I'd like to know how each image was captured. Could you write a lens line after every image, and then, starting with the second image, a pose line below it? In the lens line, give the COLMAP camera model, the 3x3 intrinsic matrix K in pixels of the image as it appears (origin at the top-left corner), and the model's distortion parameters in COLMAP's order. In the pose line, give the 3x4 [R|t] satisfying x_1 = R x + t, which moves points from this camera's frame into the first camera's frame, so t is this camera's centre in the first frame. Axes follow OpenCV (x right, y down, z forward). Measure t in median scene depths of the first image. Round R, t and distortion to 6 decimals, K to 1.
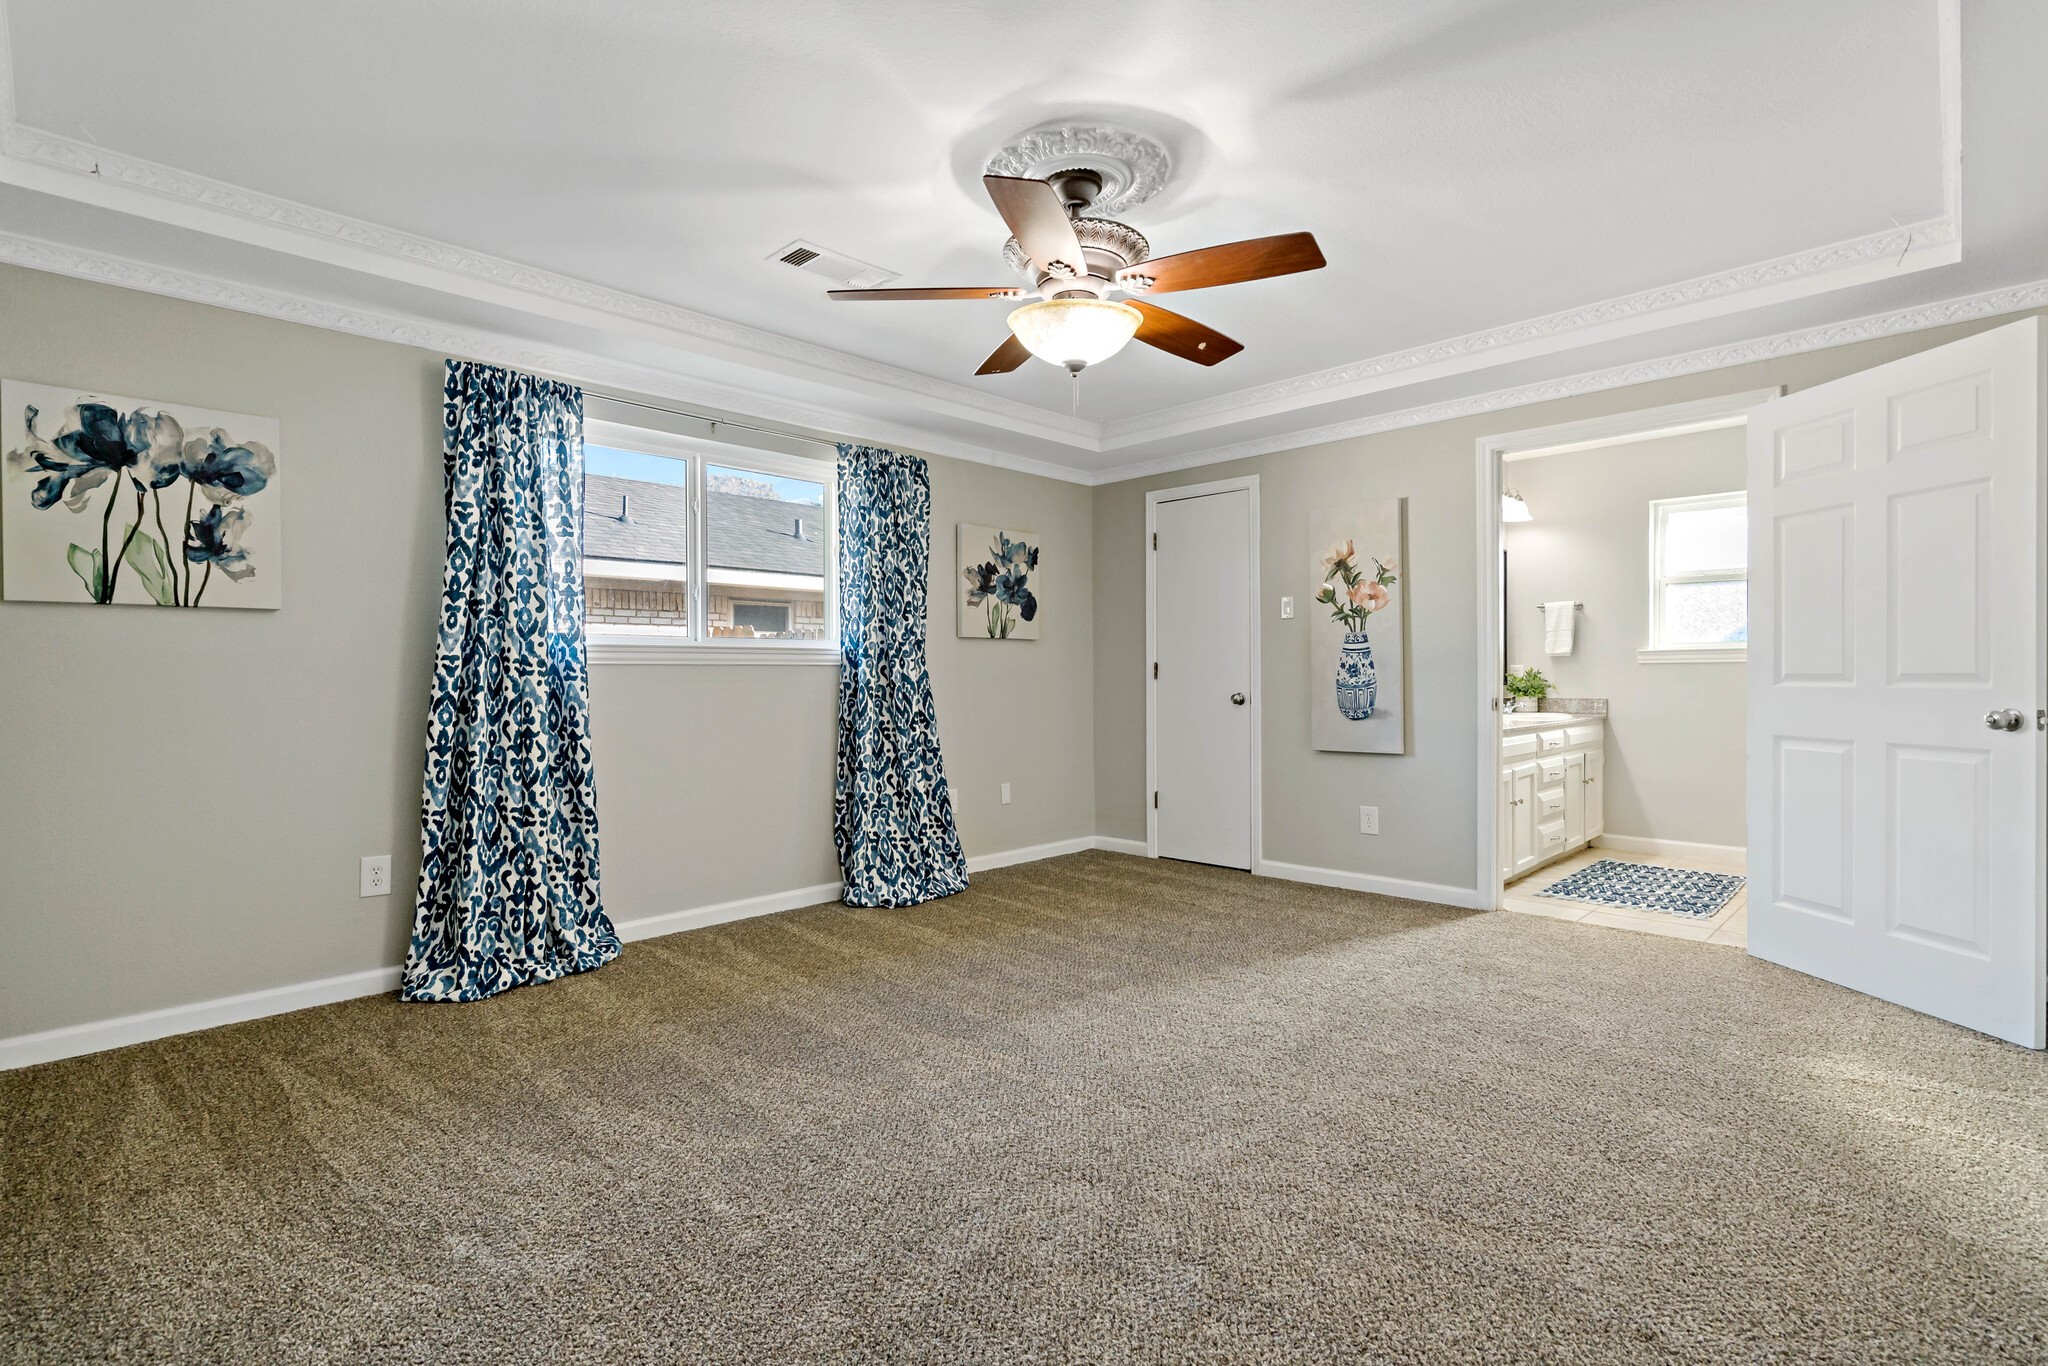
lens RADIAL K [[948.0, 0, 1002.7], [0, 948.0, 678.6], [0, 0, 1]] dist [0.000223, 0.000183]
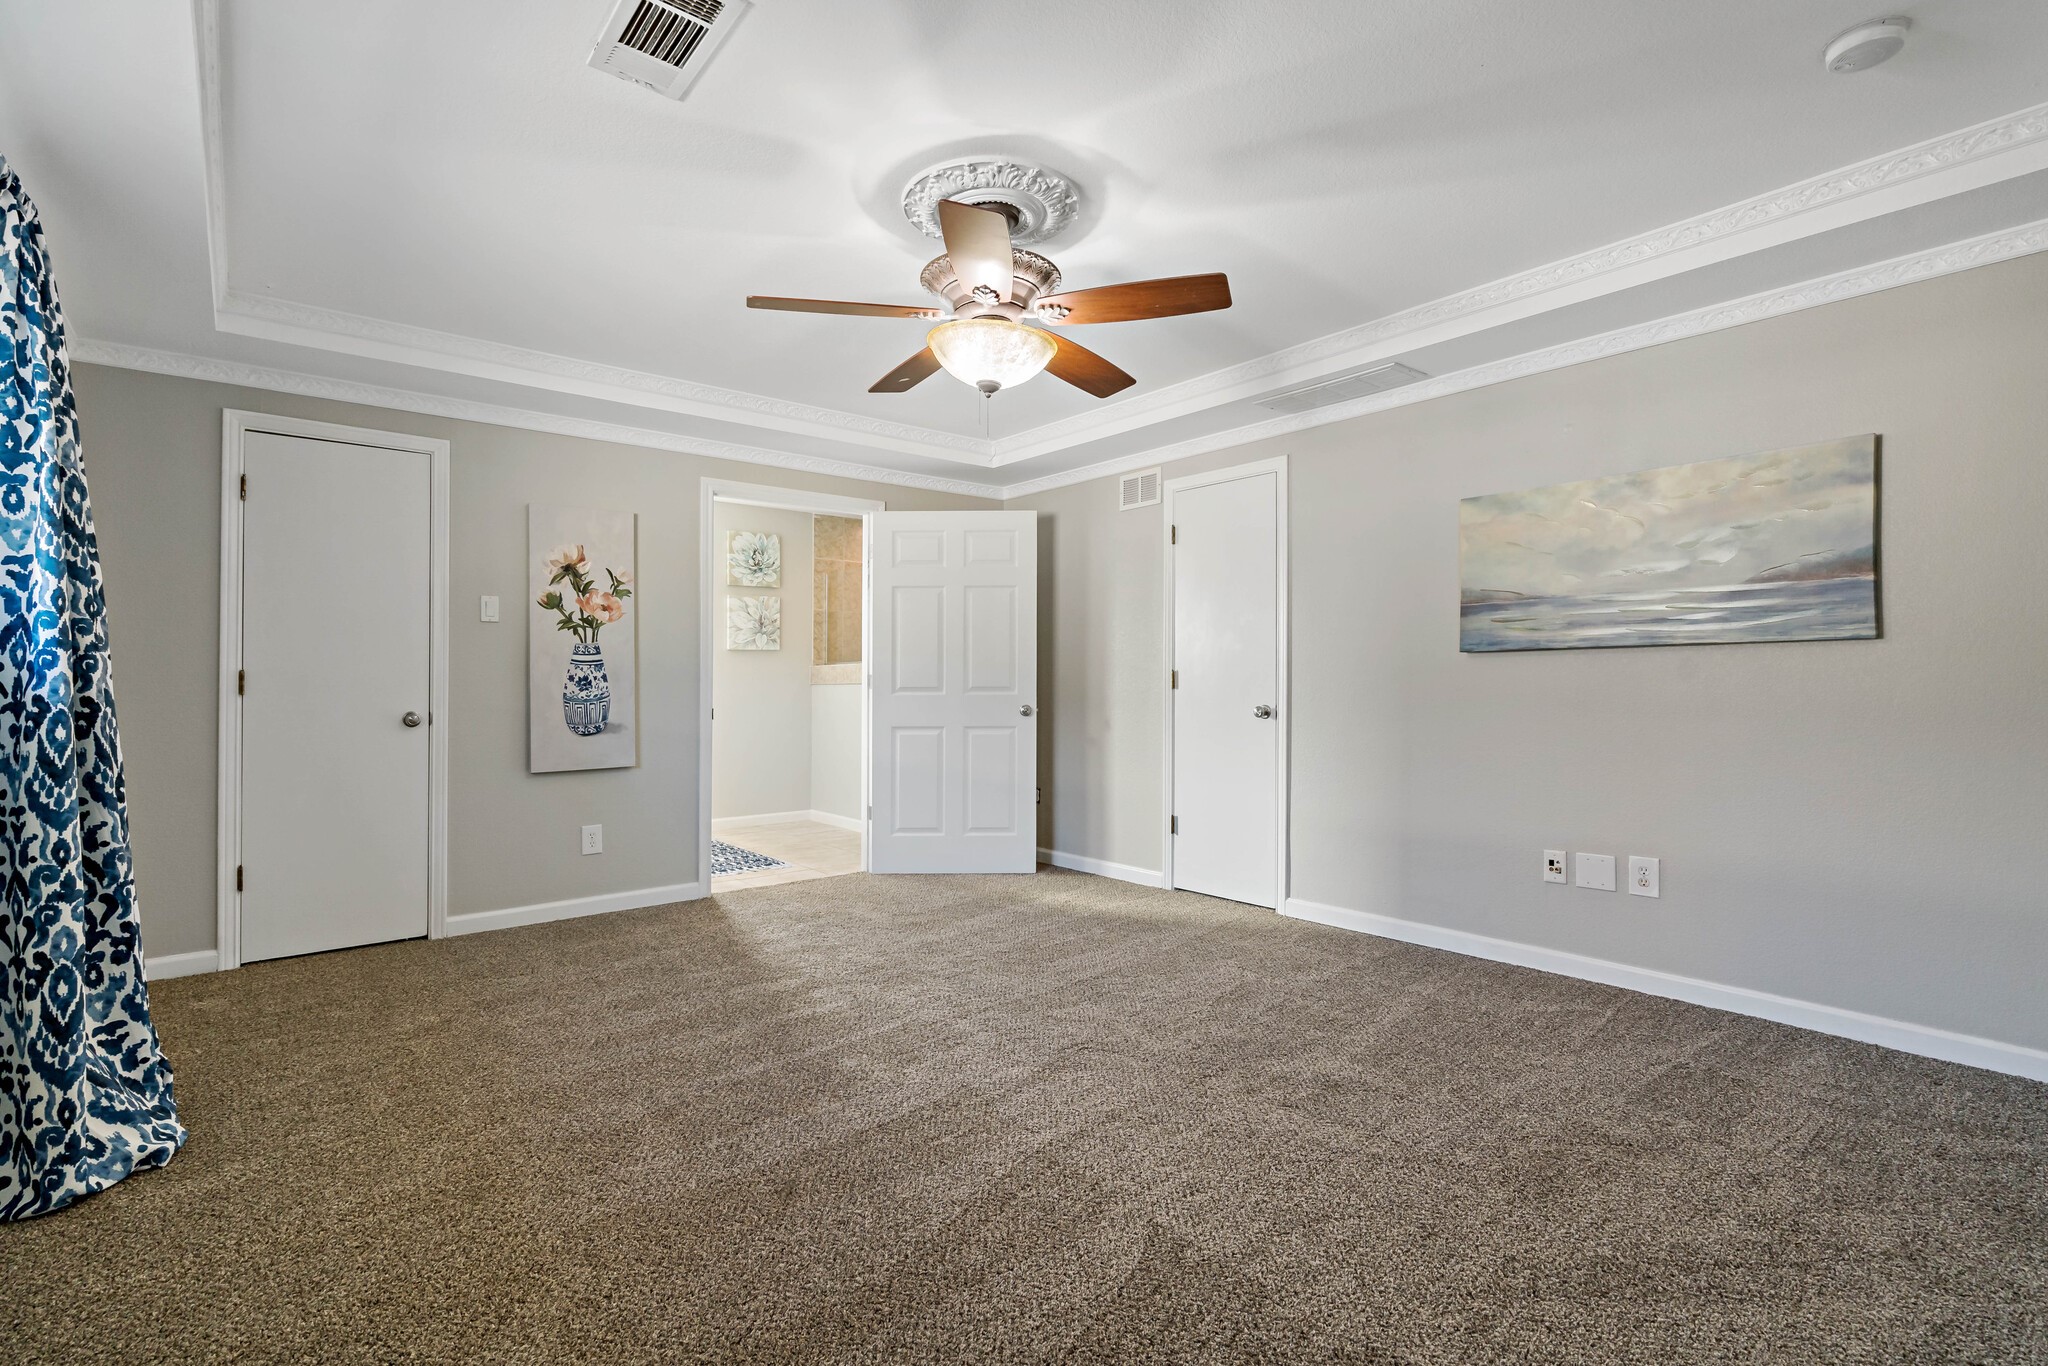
lens RADIAL K [[948.0, 0, 1002.7], [0, 948.0, 678.6], [0, 0, 1]] dist [0.000223, 0.000183]
pose [[0.105524, 0.011104, 0.994355, -0.531160], [0.007660, 0.999899, -0.011979, 0.001089], [-0.994387, 0.008881, 0.105428, 0.489905]]
